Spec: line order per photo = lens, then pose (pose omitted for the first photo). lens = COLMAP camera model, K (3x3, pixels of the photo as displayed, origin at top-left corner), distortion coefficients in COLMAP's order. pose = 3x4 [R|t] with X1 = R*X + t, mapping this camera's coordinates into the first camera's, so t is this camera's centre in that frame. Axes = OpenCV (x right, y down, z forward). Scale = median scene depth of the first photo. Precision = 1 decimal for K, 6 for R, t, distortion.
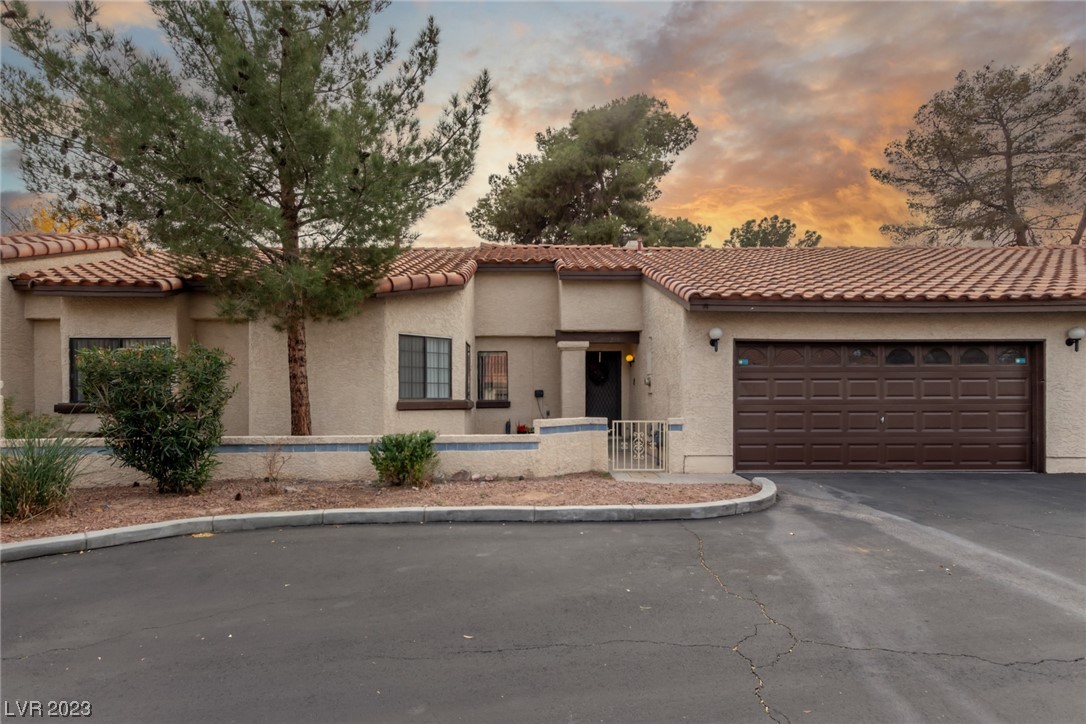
lens RADIAL K [[576.7, 0, 539.9], [0, 576.7, 383.7], [0, 0, 1]] dist [0.018394, -0.001258]
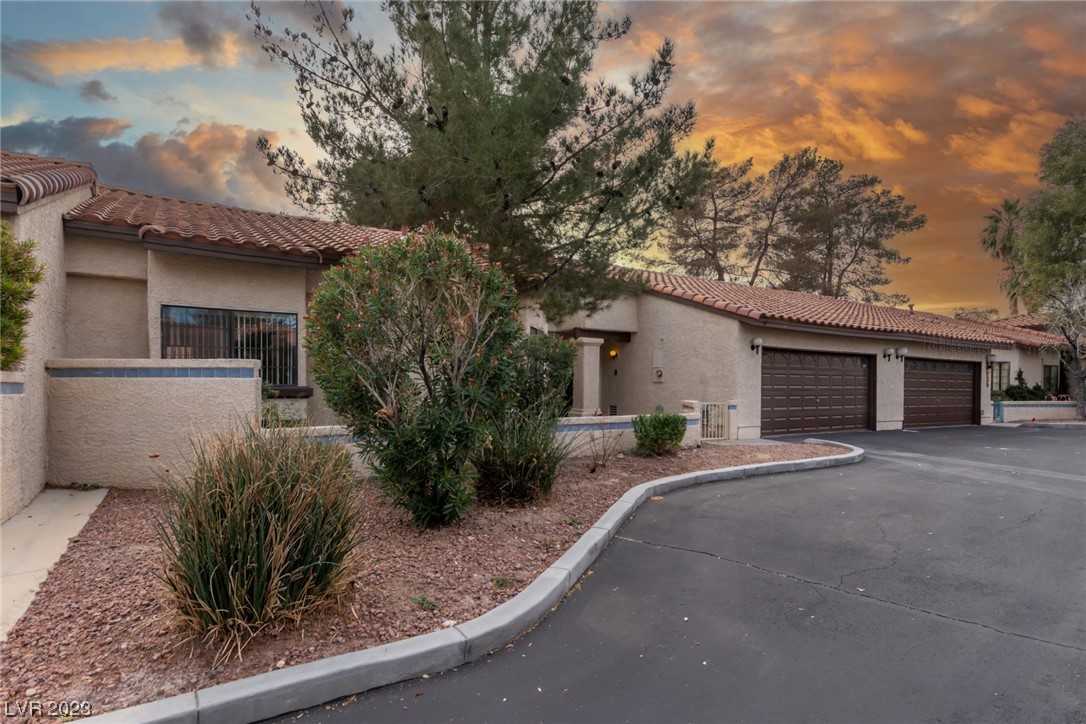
lens RADIAL K [[549.5, 0, 555.4], [0, 549.5, 379.6], [0, 0, 1]] dist [0.021691, -0.000158]
pose [[0.854345, 0.013588, 0.519528, -0.817071], [-0.021296, 0.999734, 0.008873, 0.006129], [-0.519269, -0.018644, 0.854407, 0.086375]]
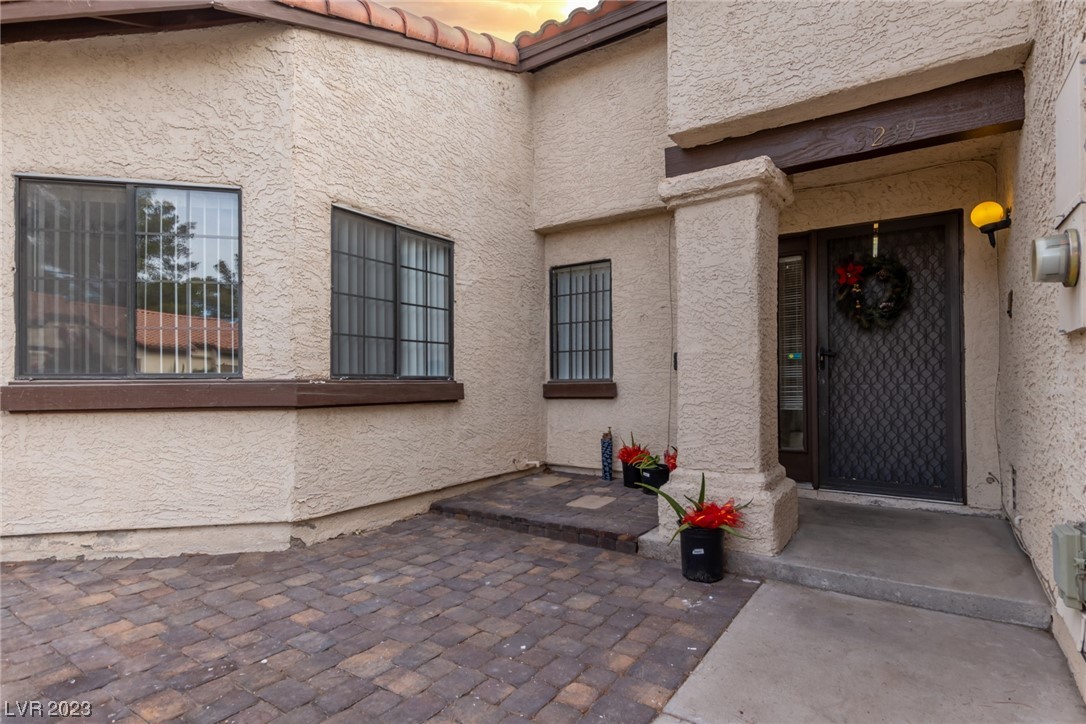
lens RADIAL K [[576.7, 0, 539.9], [0, 576.7, 383.7], [0, 0, 1]] dist [0.018394, -0.001258]
pose [[0.825532, -0.002855, -0.564348, 0.200272], [0.020163, 0.999498, 0.024439, 0.030780], [0.563995, -0.031554, 0.825175, 0.981147]]
